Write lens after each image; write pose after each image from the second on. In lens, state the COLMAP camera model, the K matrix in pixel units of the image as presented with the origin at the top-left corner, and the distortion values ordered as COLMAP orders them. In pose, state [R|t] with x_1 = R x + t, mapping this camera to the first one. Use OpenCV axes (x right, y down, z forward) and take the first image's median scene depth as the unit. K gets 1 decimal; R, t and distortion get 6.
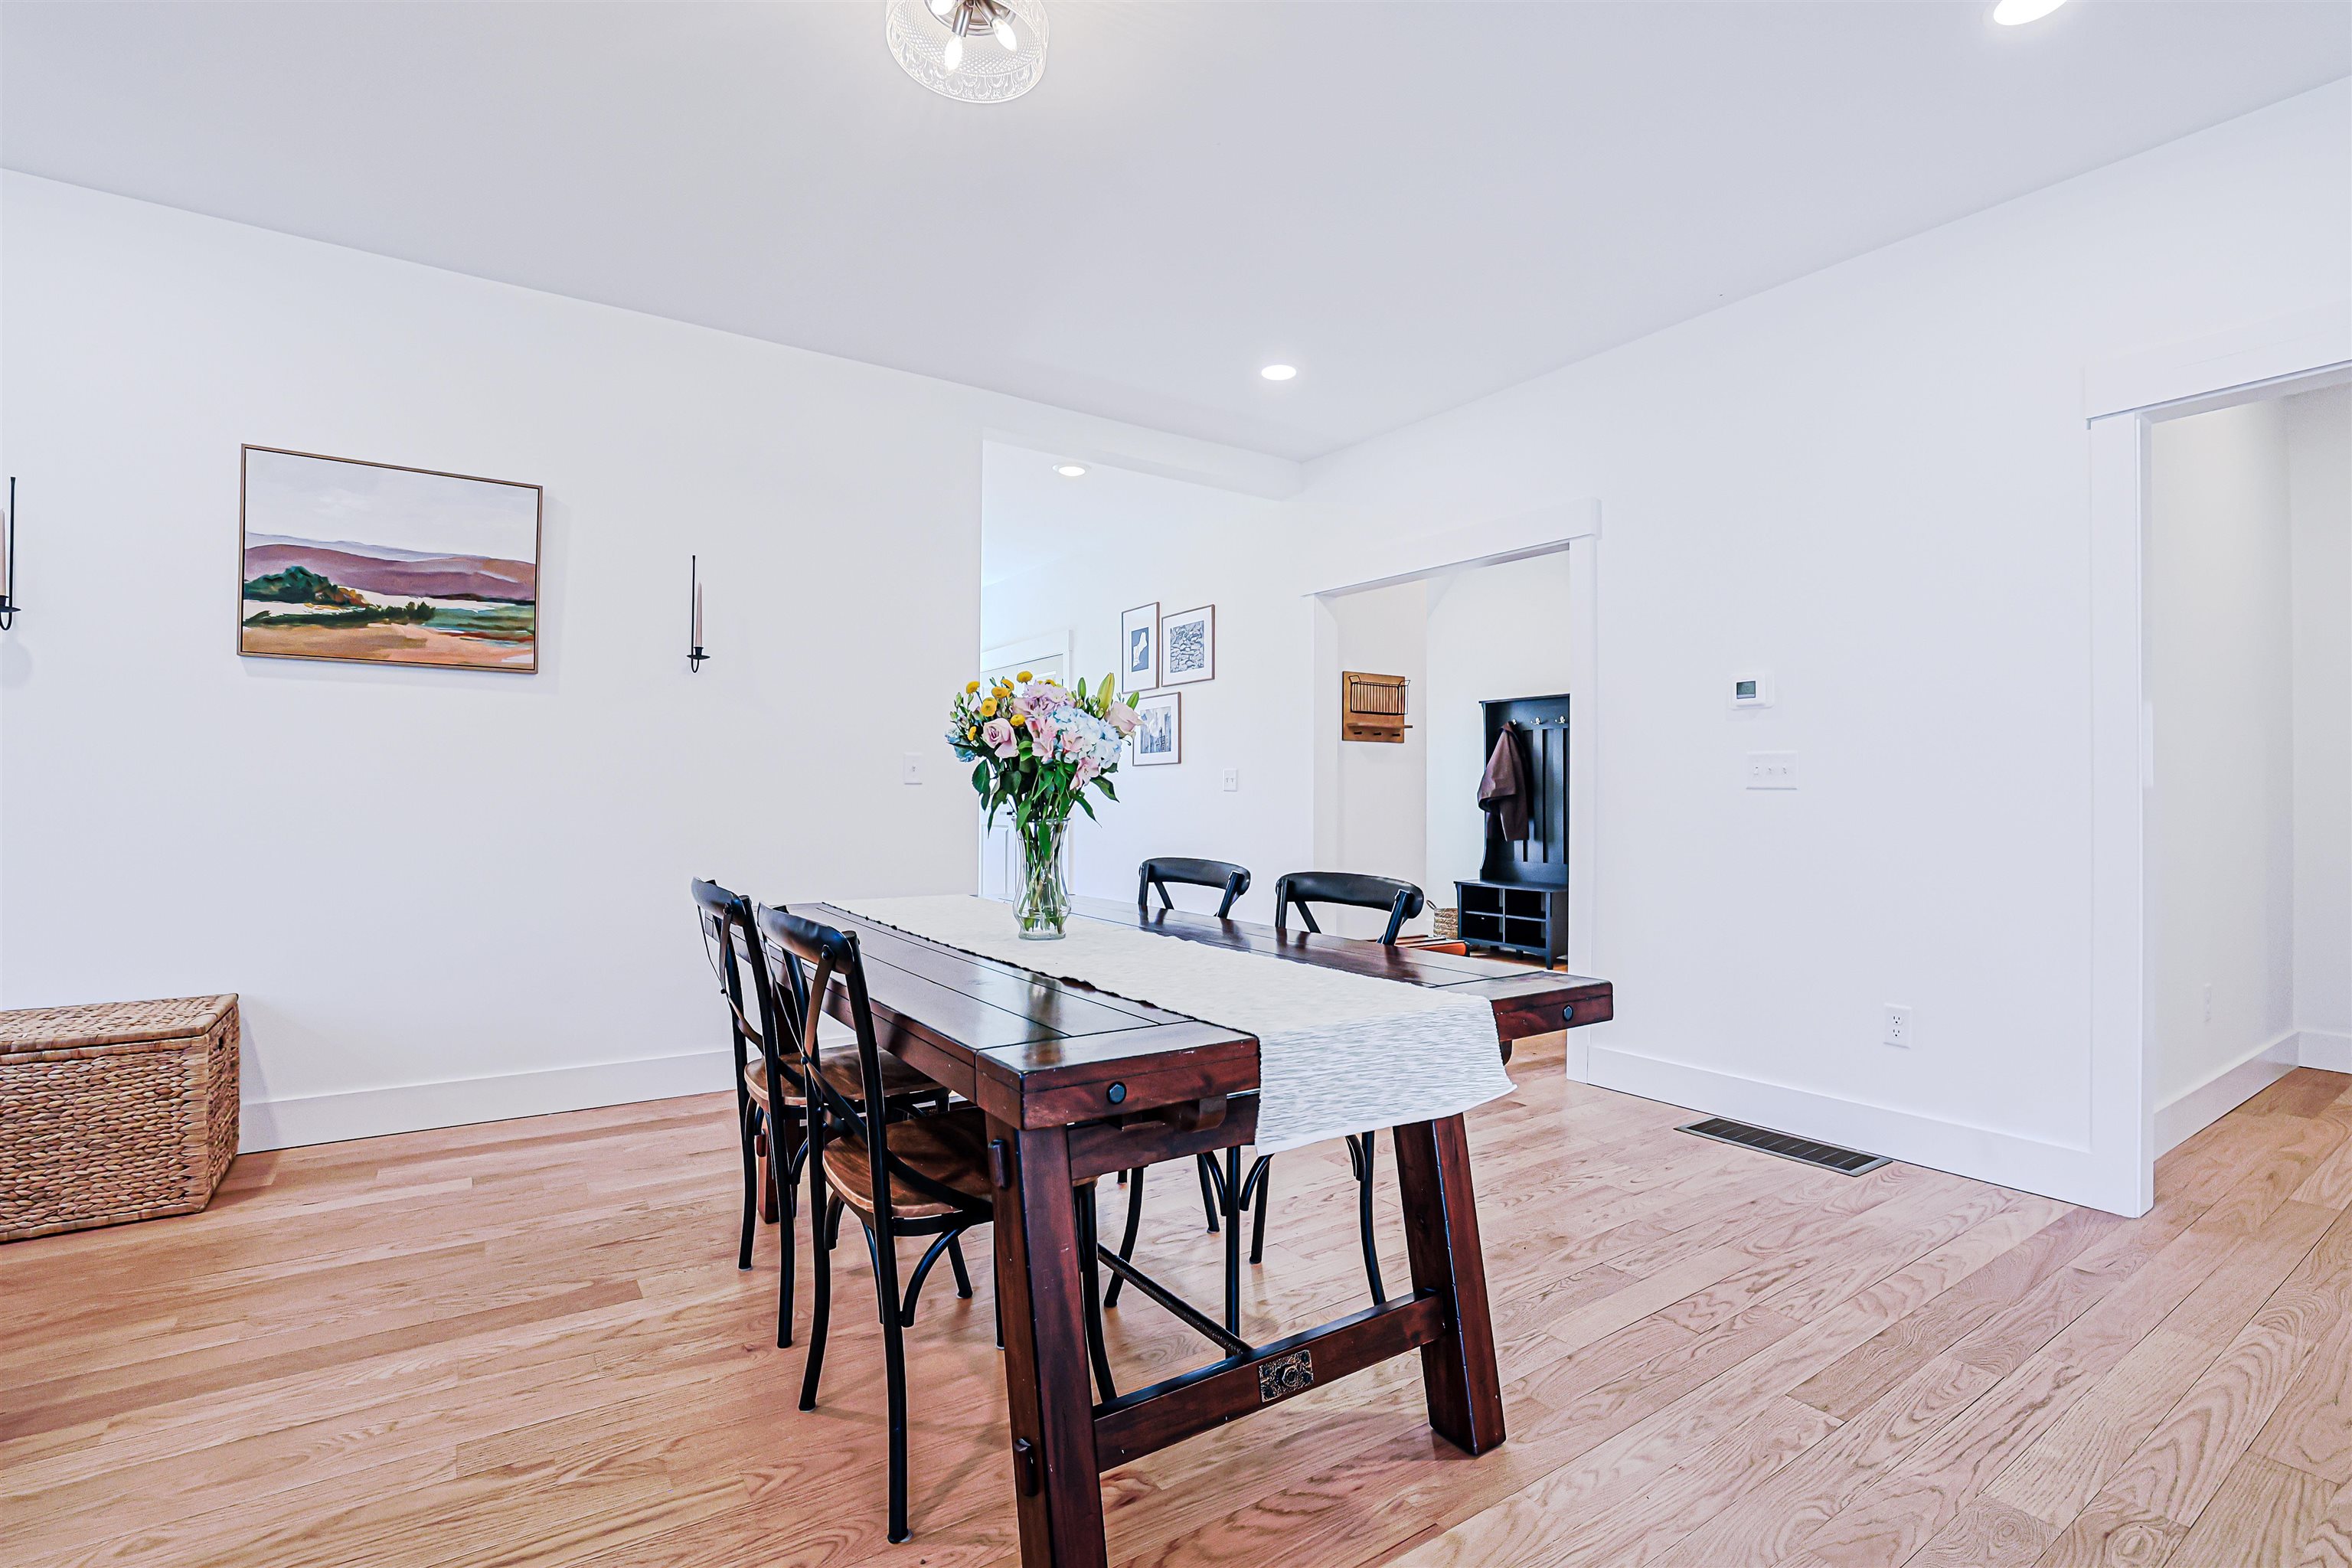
lens RADIAL K [[1075.4, 0, 1172.4], [0, 1075.4, 781.0], [0, 0, 1]] dist [-0.013127, 0.001485]
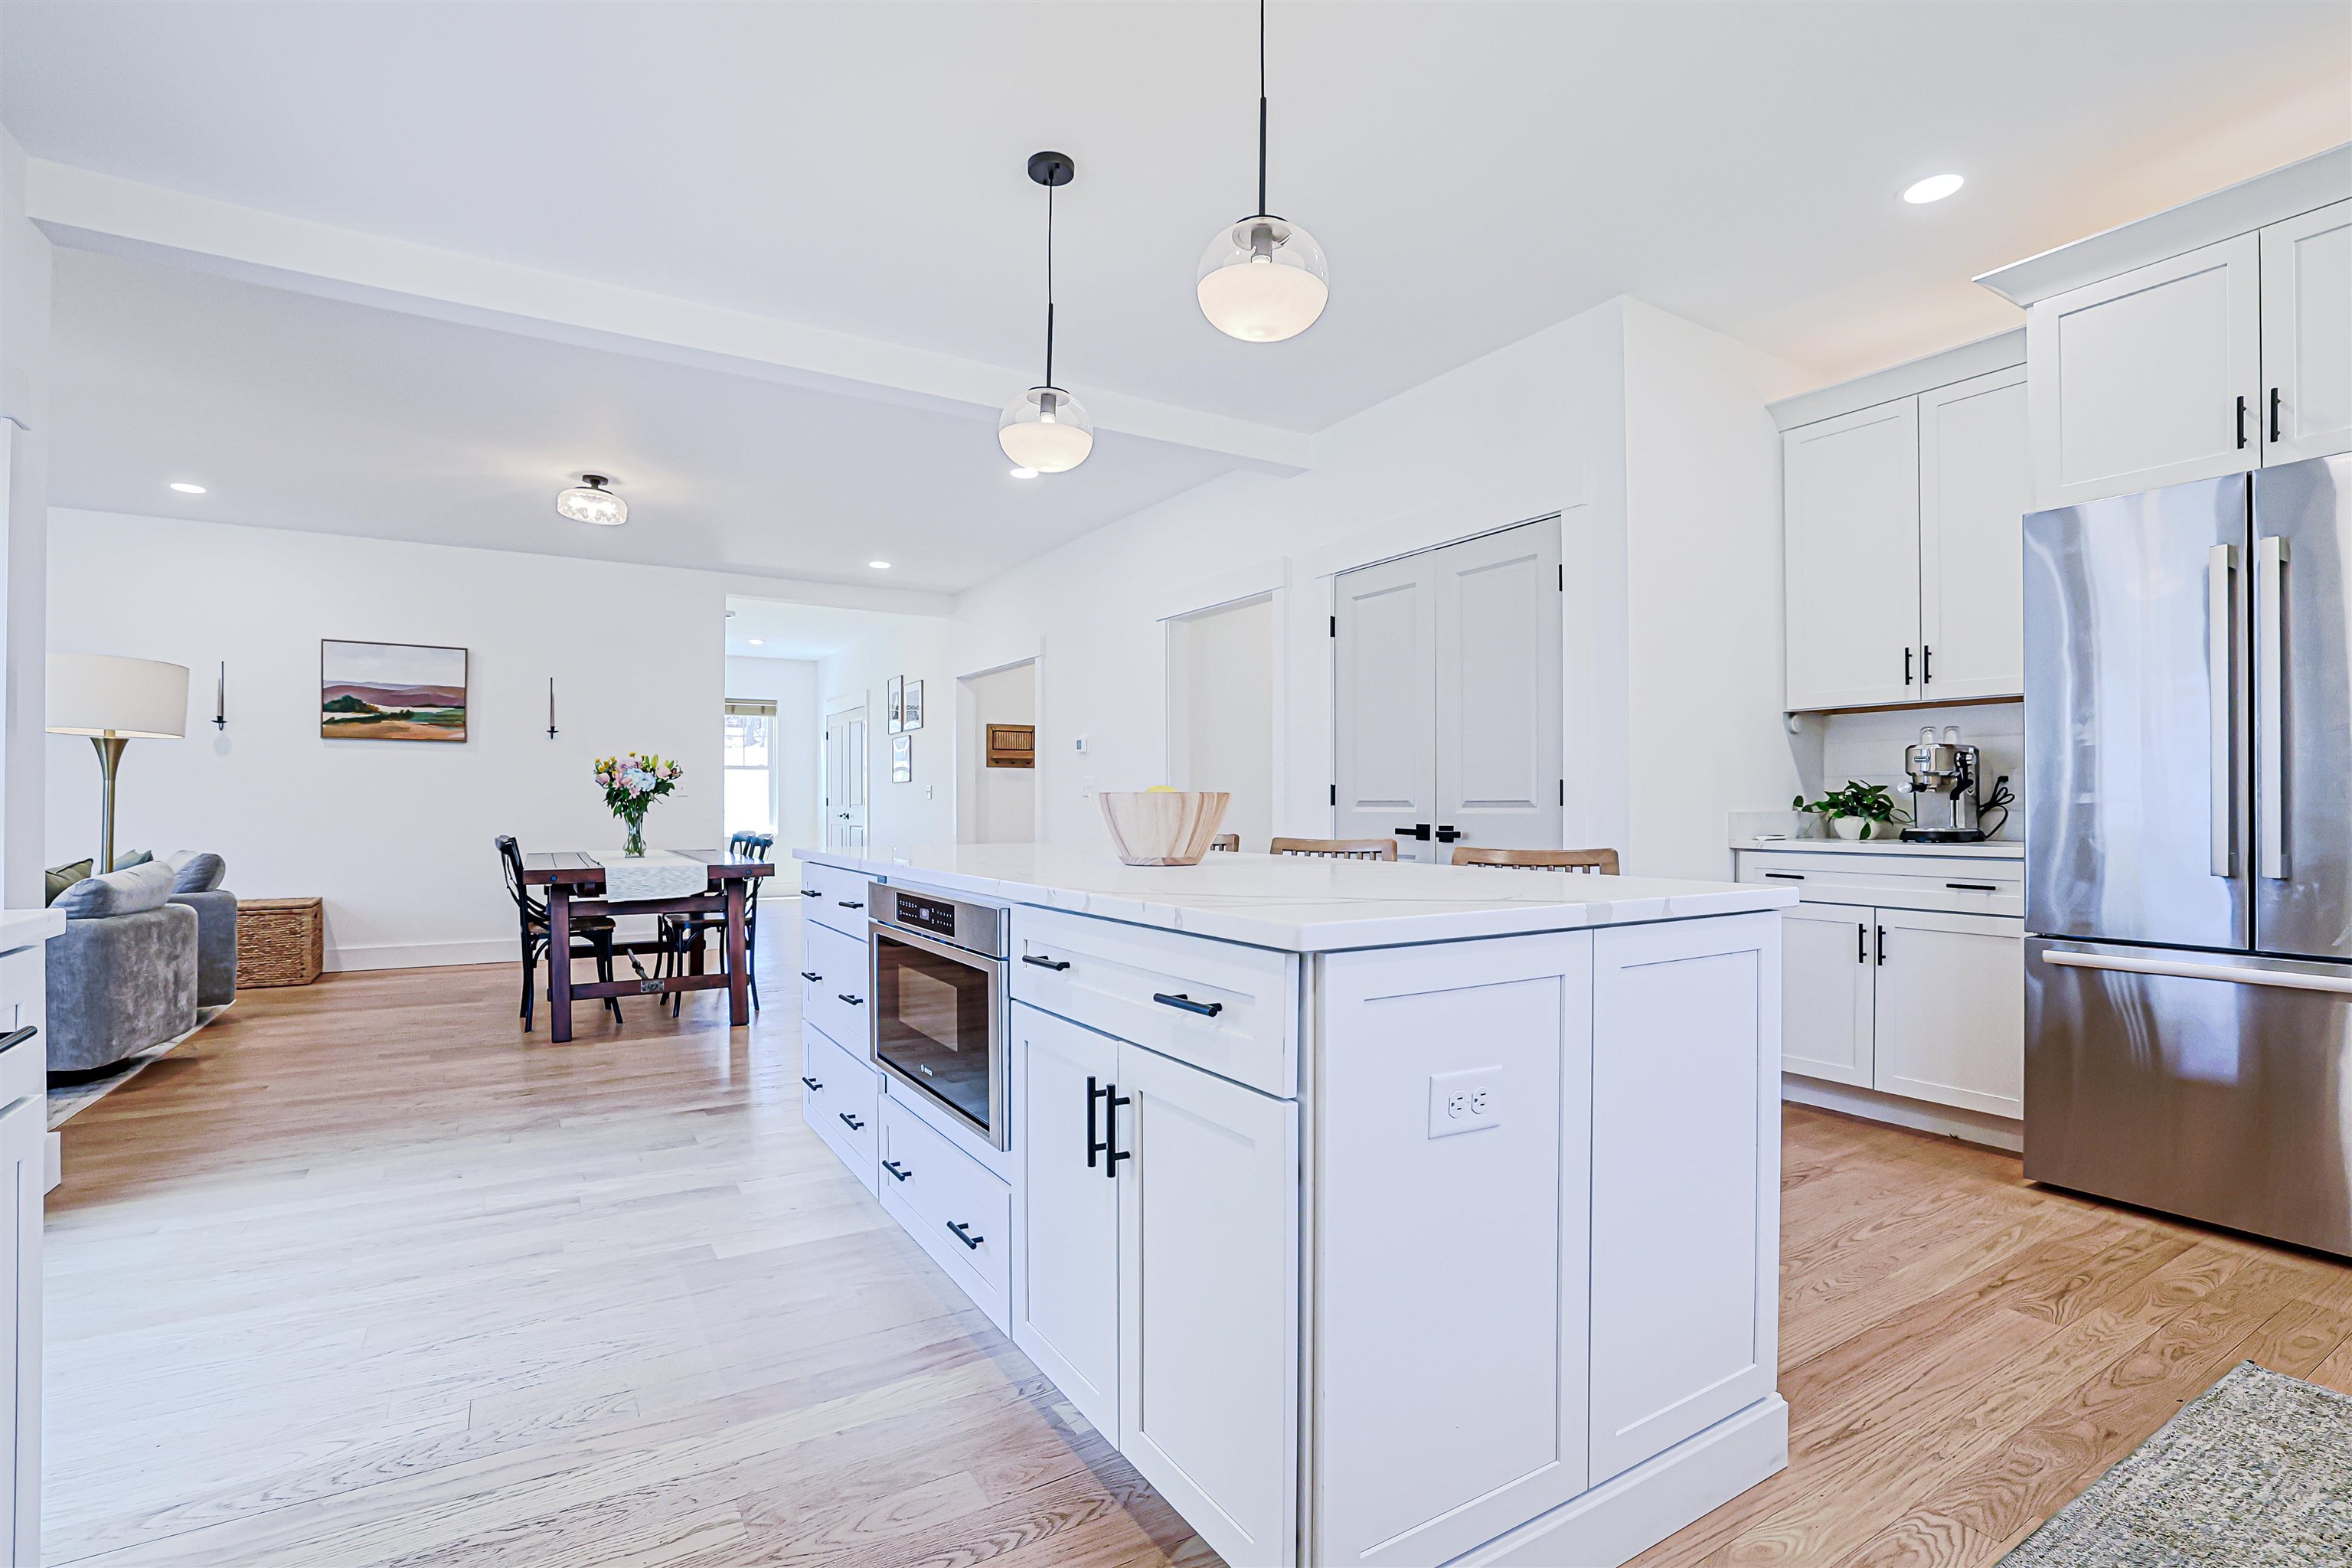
lens RADIAL K [[1075.4, 0, 1185.2], [0, 1075.4, 797.9], [0, 0, 1]] dist [-0.013127, 0.001485]
pose [[0.999631, -0.006077, -0.026463, 0.849124], [0.006274, 0.999953, 0.007371, -0.003924], [0.026417, -0.007535, 0.999623, -1.018531]]
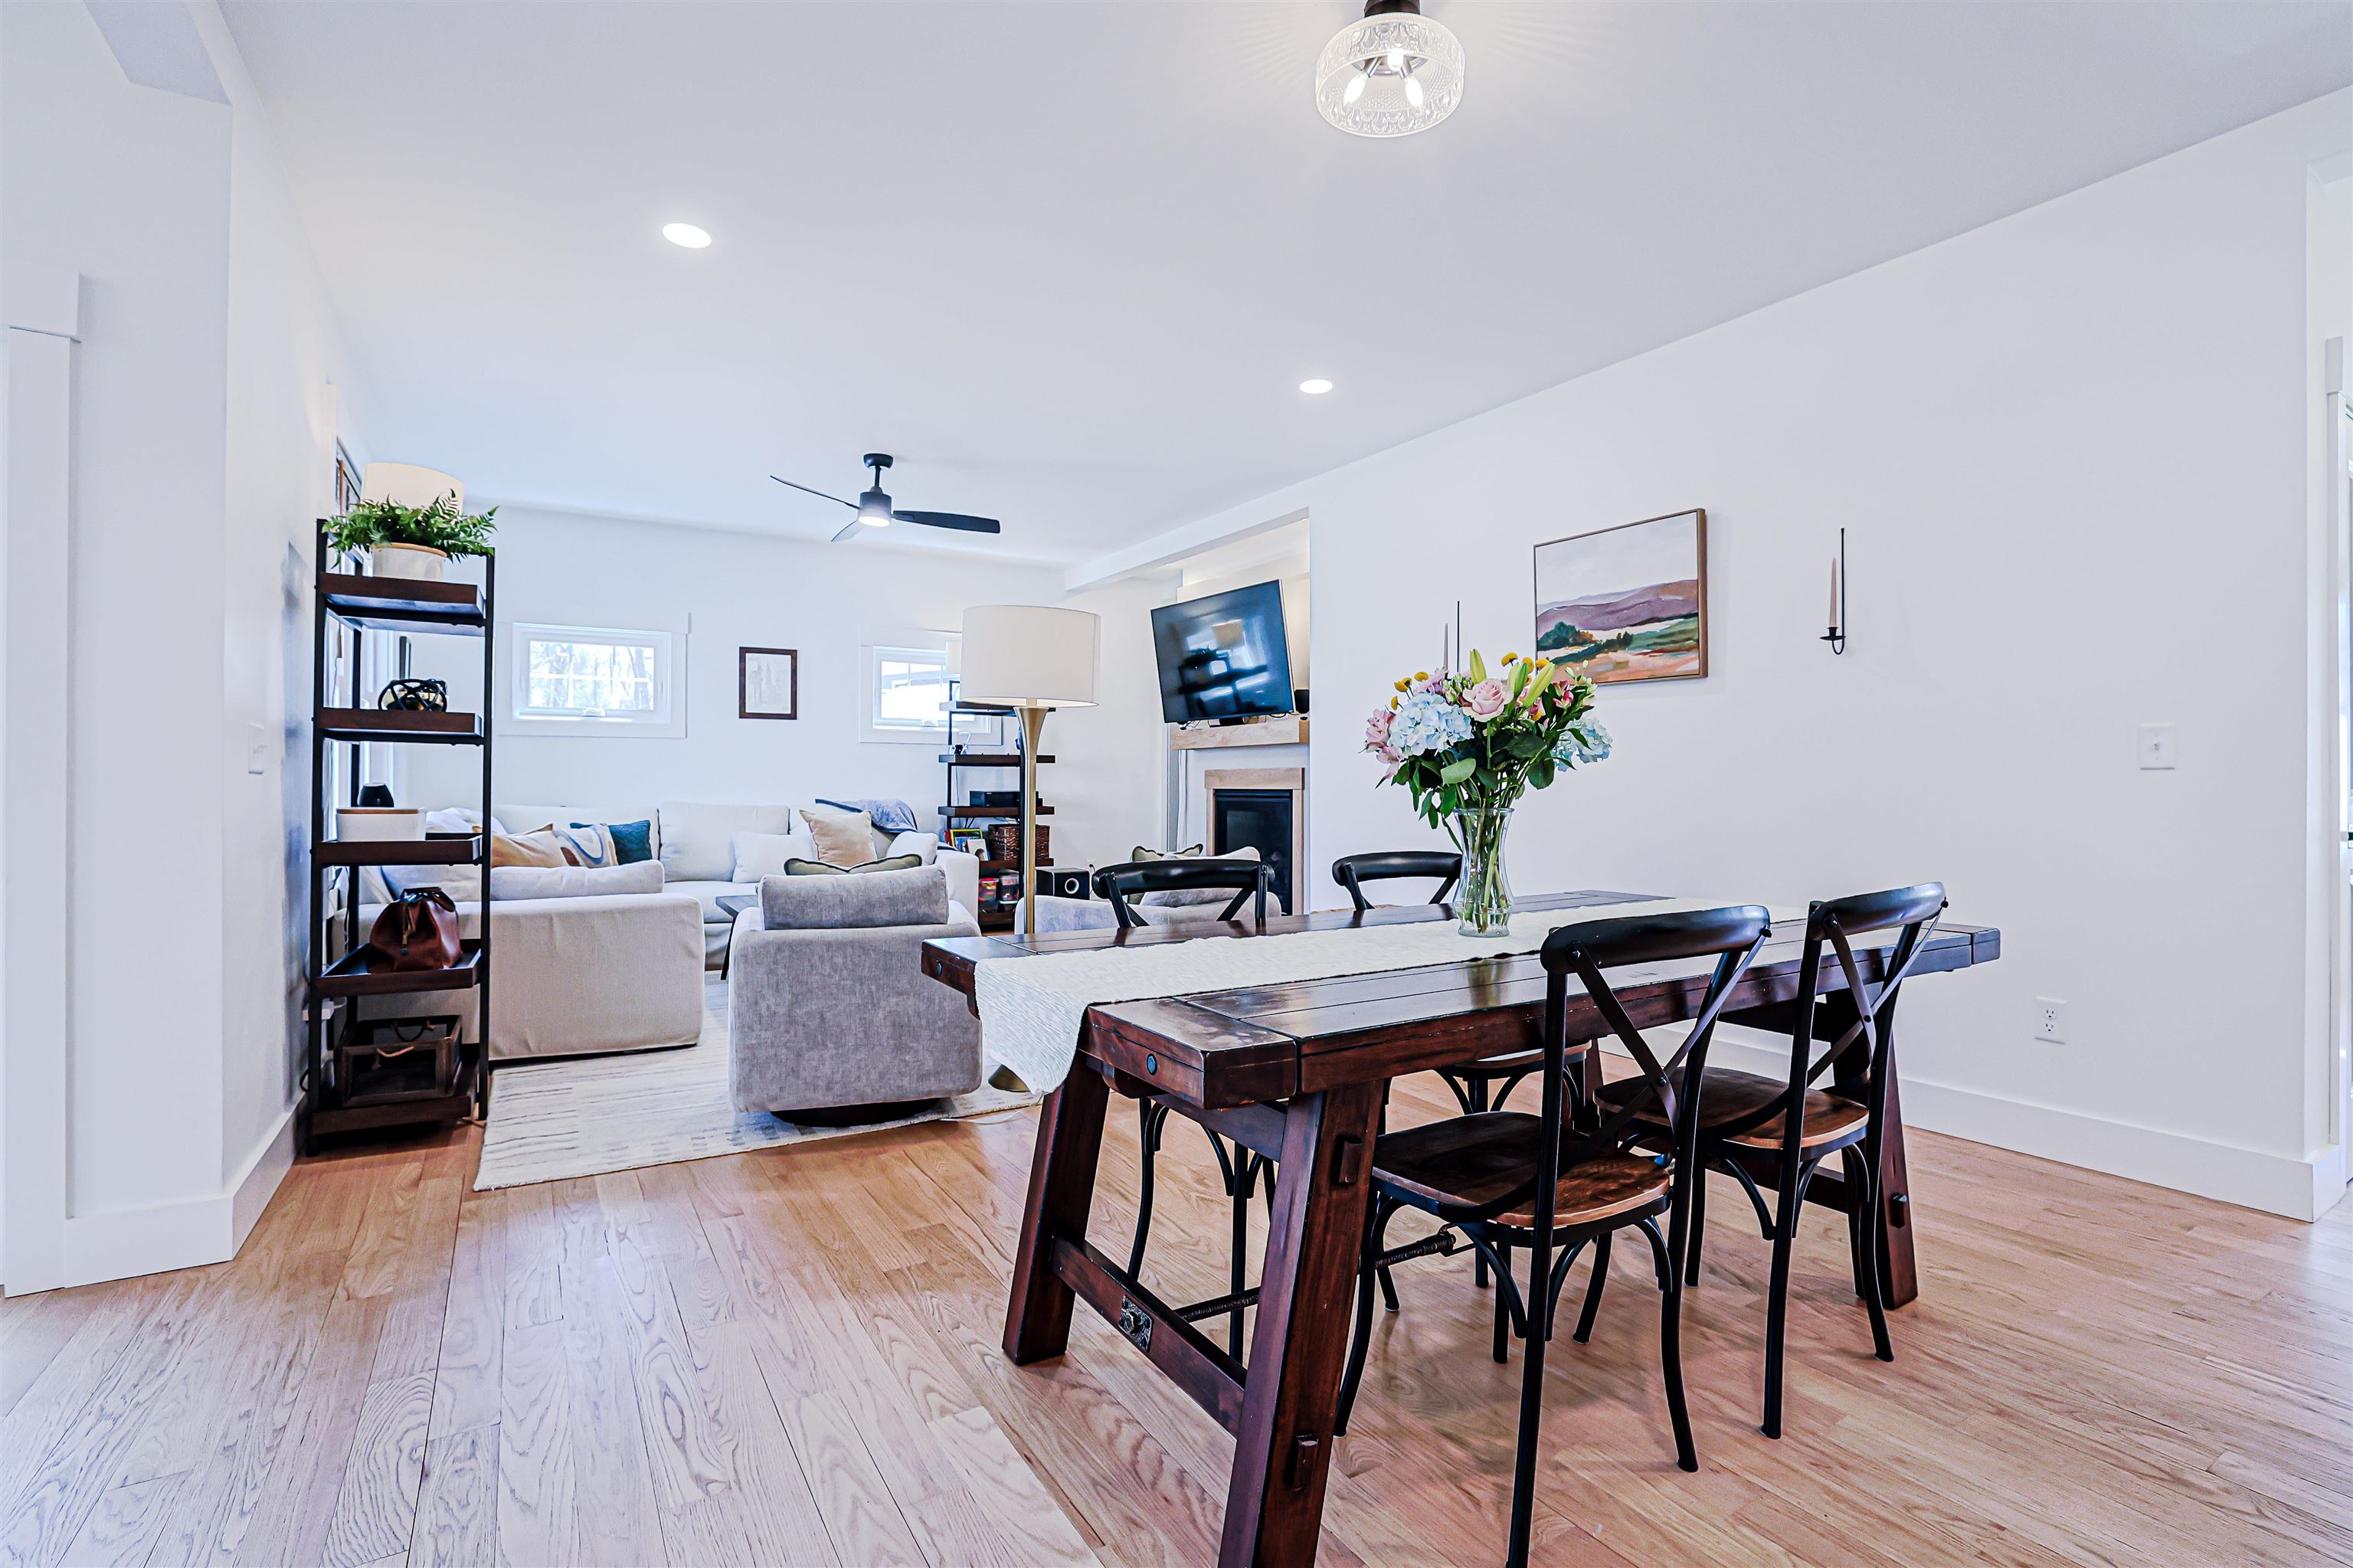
lens RADIAL K [[1075.9, 0, 1179.9], [0, 1075.9, 782.7], [0, 0, 1]] dist [-0.013127, 0.001485]
pose [[-0.047694, 0.002079, -0.998860, 0.586170], [0.013532, 0.999907, 0.001435, 0.000590], [0.998770, -0.013448, -0.047718, 0.543453]]
